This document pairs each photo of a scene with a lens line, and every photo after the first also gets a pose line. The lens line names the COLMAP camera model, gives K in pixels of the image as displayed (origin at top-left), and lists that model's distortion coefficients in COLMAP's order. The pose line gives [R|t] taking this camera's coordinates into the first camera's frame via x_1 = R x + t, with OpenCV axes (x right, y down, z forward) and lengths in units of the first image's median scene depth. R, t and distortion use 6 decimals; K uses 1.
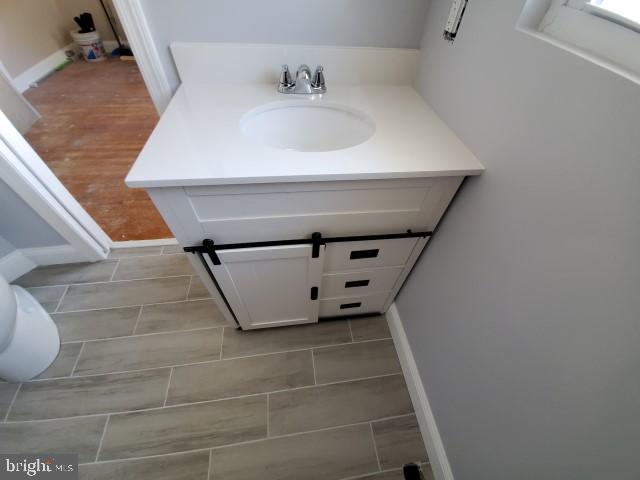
lens RADIAL K [[256.1, 0, 321.9], [0, 256.1, 236.6], [0, 0, 1]] dist [-0.014348, -0.005651]
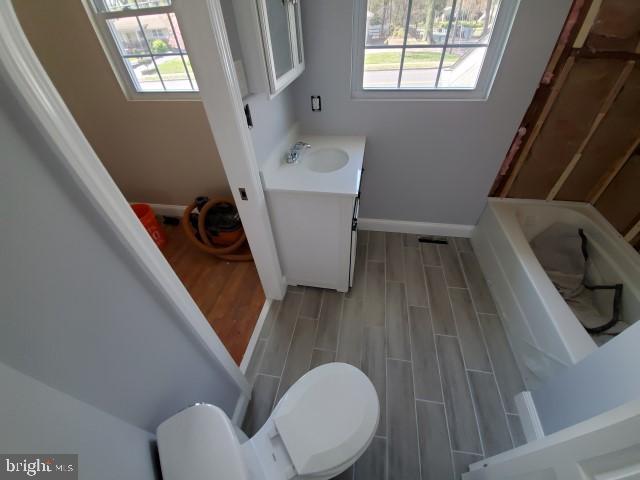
lens RADIAL K [[256.1, 0, 320.8], [0, 256.1, 242.2], [0, 0, 1]] dist [-0.014348, -0.005651]
pose [[0.303162, -0.692915, 0.654188, -1.487047], [0.772443, 0.580707, 0.257121, -0.438005], [-0.558054, 0.427374, 0.711285, -0.226274]]
